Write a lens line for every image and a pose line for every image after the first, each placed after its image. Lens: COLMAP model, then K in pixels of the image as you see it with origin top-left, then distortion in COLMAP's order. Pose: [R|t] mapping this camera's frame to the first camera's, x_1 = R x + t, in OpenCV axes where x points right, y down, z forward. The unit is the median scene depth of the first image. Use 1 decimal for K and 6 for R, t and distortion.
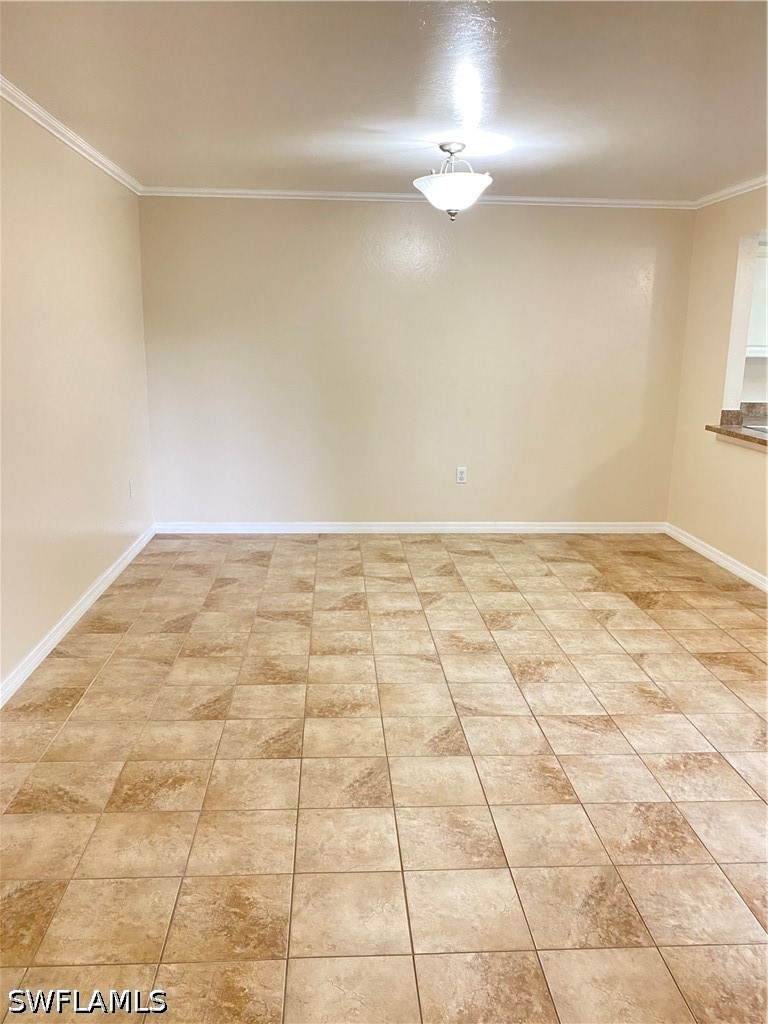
lens RADIAL K [[778.6, 0, 384.0], [0, 778.6, 512.0], [0, 0, 1]] dist [0.109549, -0.187589]
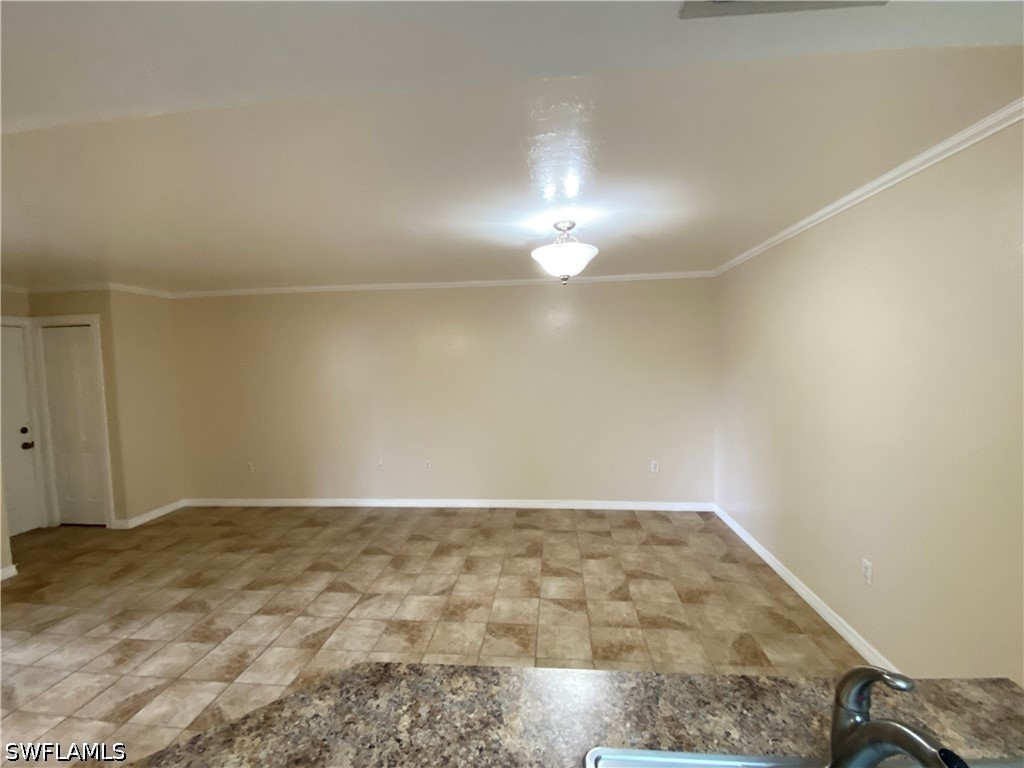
lens RADIAL K [[458.3, 0, 508.0], [0, 458.3, 383.5], [0, 0, 1]] dist [0.020264, -0.021176]
pose [[-0.162721, 0.042133, -0.985772, 0.964612], [-0.200549, 0.976820, 0.074855, -0.313082], [0.966076, 0.209876, -0.150500, 1.279970]]
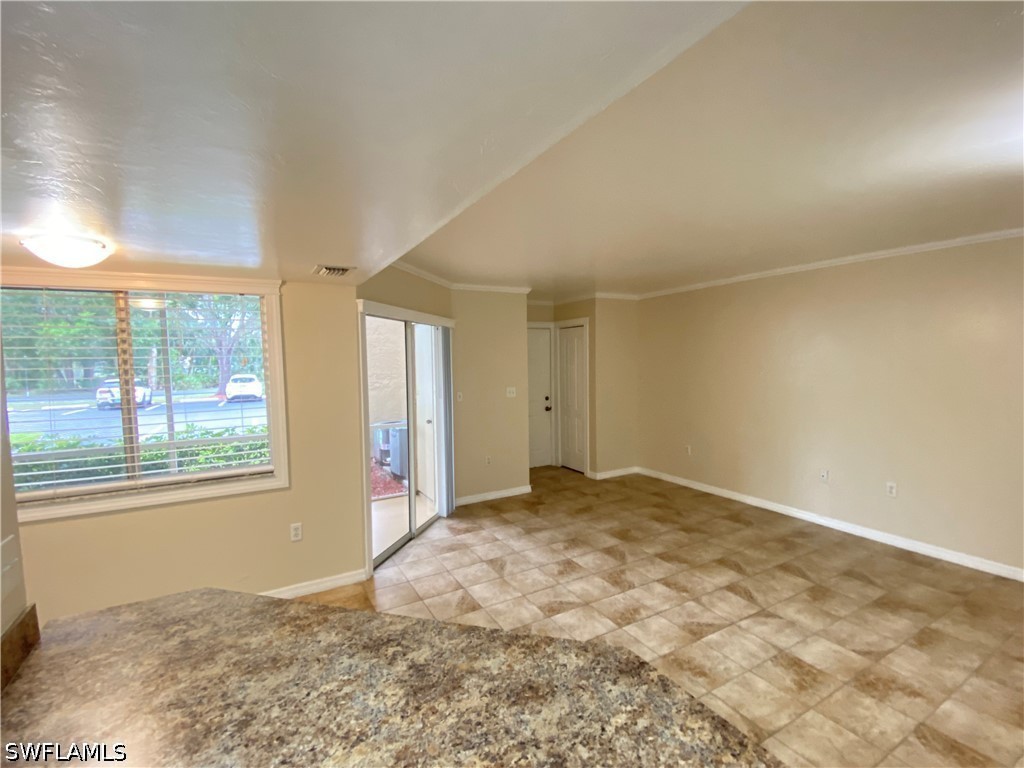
lens RADIAL K [[458.3, 0, 508.0], [0, 458.3, 383.5], [0, 0, 1]] dist [0.020264, -0.021176]
pose [[-0.901706, 0.023675, -0.431701, 0.889764], [-0.094897, 0.963313, 0.251043, -0.338234], [0.421806, 0.267334, -0.866379, 1.374502]]
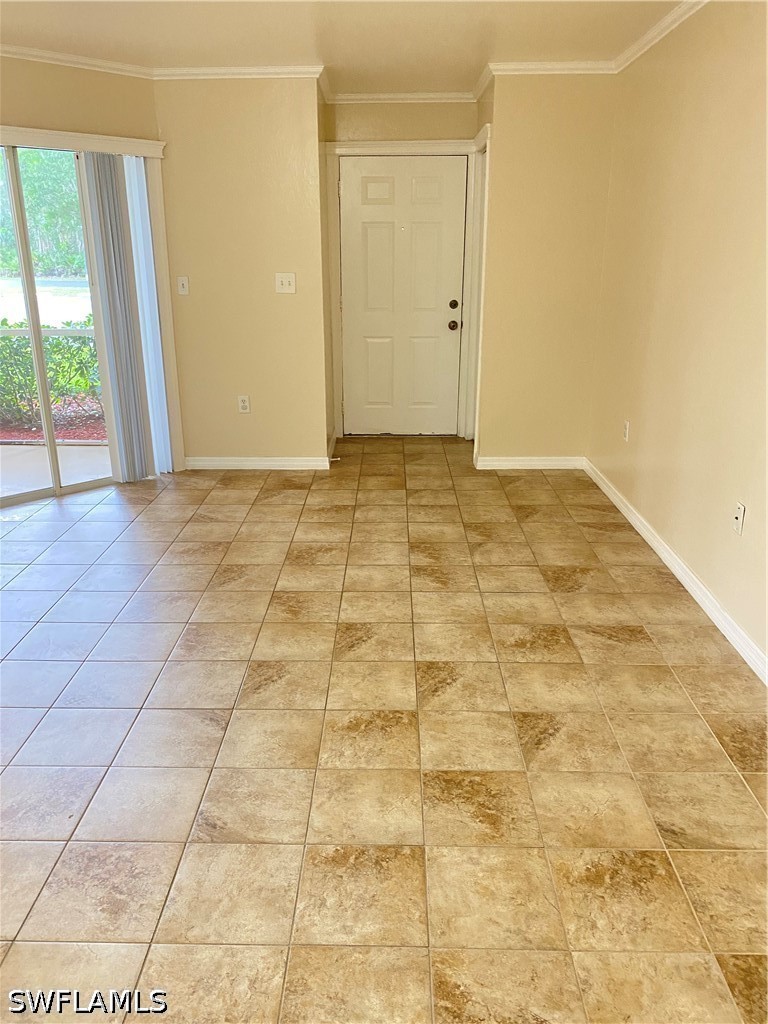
lens RADIAL K [[778.6, 0, 384.0], [0, 778.6, 512.0], [0, 0, 1]] dist [0.109549, -0.187589]
pose [[-0.996935, -0.035651, 0.069642, -0.108029], [0.006708, 0.847912, 0.530094, -0.333157], [-0.077948, 0.528937, -0.845074, 1.482502]]
